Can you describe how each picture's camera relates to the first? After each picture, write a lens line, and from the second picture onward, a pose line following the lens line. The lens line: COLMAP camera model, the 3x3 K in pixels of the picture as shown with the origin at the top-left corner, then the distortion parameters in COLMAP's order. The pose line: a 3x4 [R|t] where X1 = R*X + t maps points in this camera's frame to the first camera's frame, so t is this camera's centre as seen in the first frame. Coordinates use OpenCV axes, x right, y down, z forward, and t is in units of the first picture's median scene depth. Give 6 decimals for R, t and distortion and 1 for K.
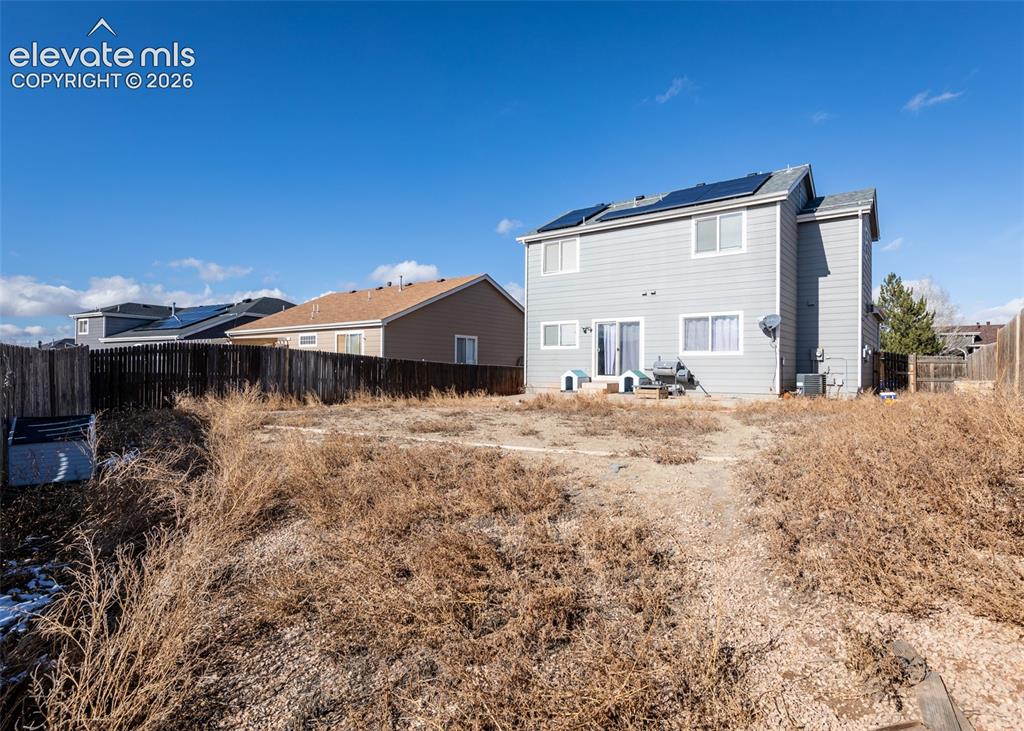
lens RADIAL K [[542.4, 0, 512.0], [0, 542.4, 365.5], [0, 0, 1]] dist [0.000311, 0.000091]
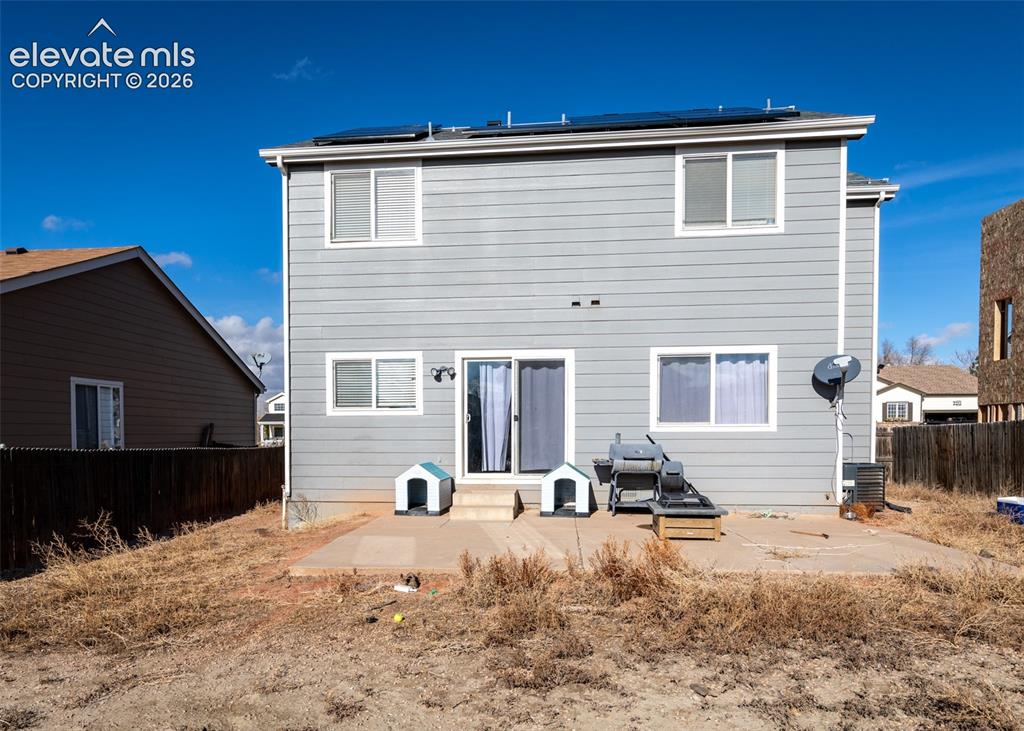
lens RADIAL K [[714.0, 0, 512.0], [0, 714.0, 453.4], [0, 0, 1]] dist [0.003662, 0.002518]
pose [[0.865587, -0.022212, 0.500266, -0.115340], [0.004922, 0.999345, 0.035856, -0.020425], [-0.500735, -0.028574, 0.865129, 0.453373]]
